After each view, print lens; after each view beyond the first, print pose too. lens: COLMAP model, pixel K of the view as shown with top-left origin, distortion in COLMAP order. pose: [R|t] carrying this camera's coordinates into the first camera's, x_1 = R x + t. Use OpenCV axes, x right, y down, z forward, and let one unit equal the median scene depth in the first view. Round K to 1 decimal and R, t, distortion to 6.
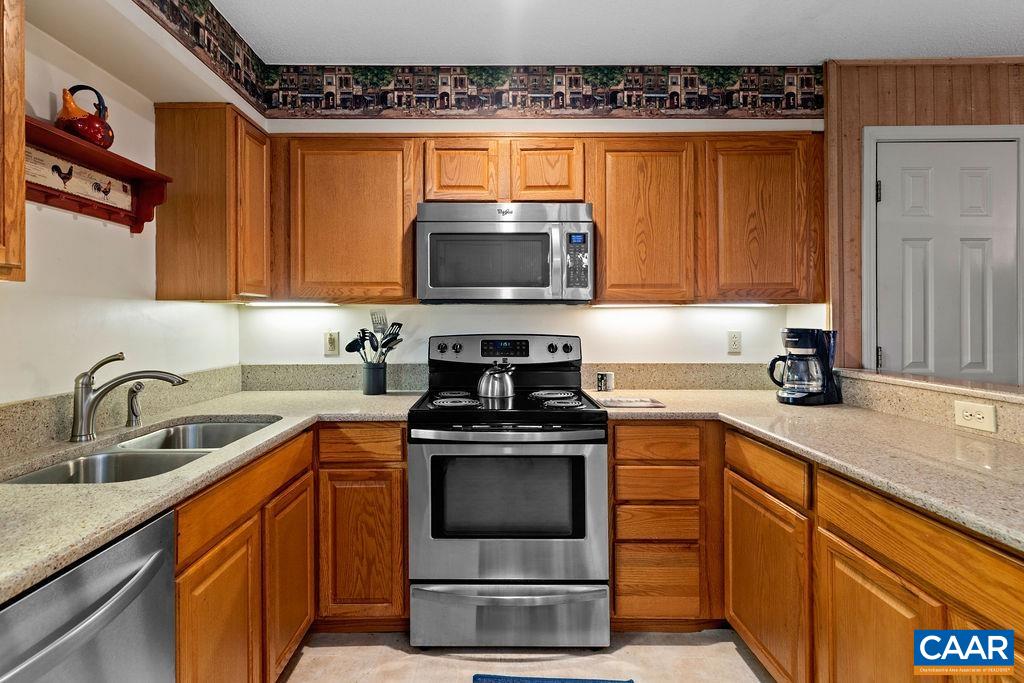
lens RADIAL K [[480.1, 0, 509.9], [0, 480.1, 314.6], [0, 0, 1]] dist [0.000045, 0.000104]
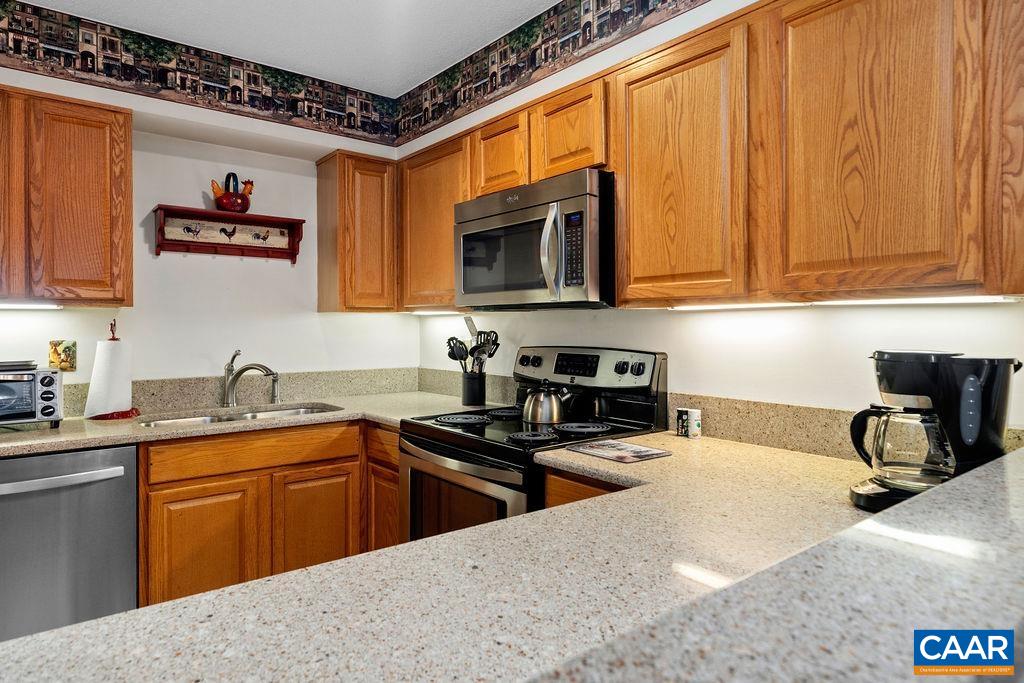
lens RADIAL K [[611.9, 0, 513.1], [0, 611.9, 327.3], [0, 0, 1]] dist [-0.000029, 0.002805]
pose [[0.628516, 0.003656, -0.777788, 0.782301], [0.006155, 0.999934, 0.009674, -0.001819], [0.777772, -0.010867, 0.628453, 0.316312]]
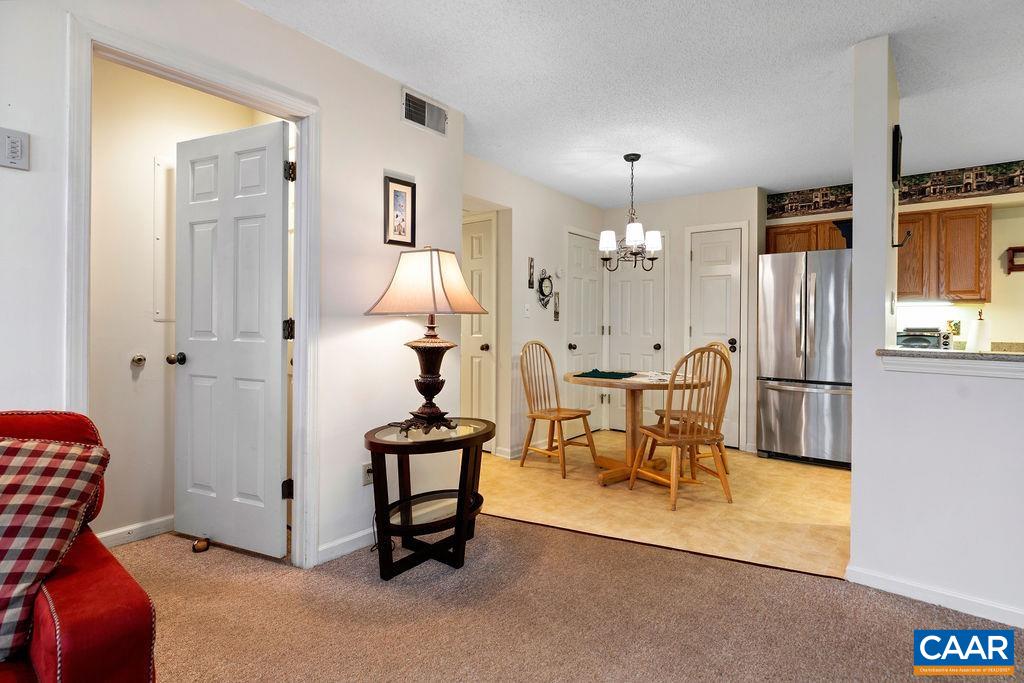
lens RADIAL K [[516.1, 0, 512.8], [0, 516.1, 319.9], [0, 0, 1]] dist [-0.000063, 0.000113]
pose [[-0.616399, -0.003698, -0.787425, 1.992056], [-0.002285, 0.999993, -0.002907, 0.038116], [0.787430, 0.000008, -0.616403, 0.268431]]
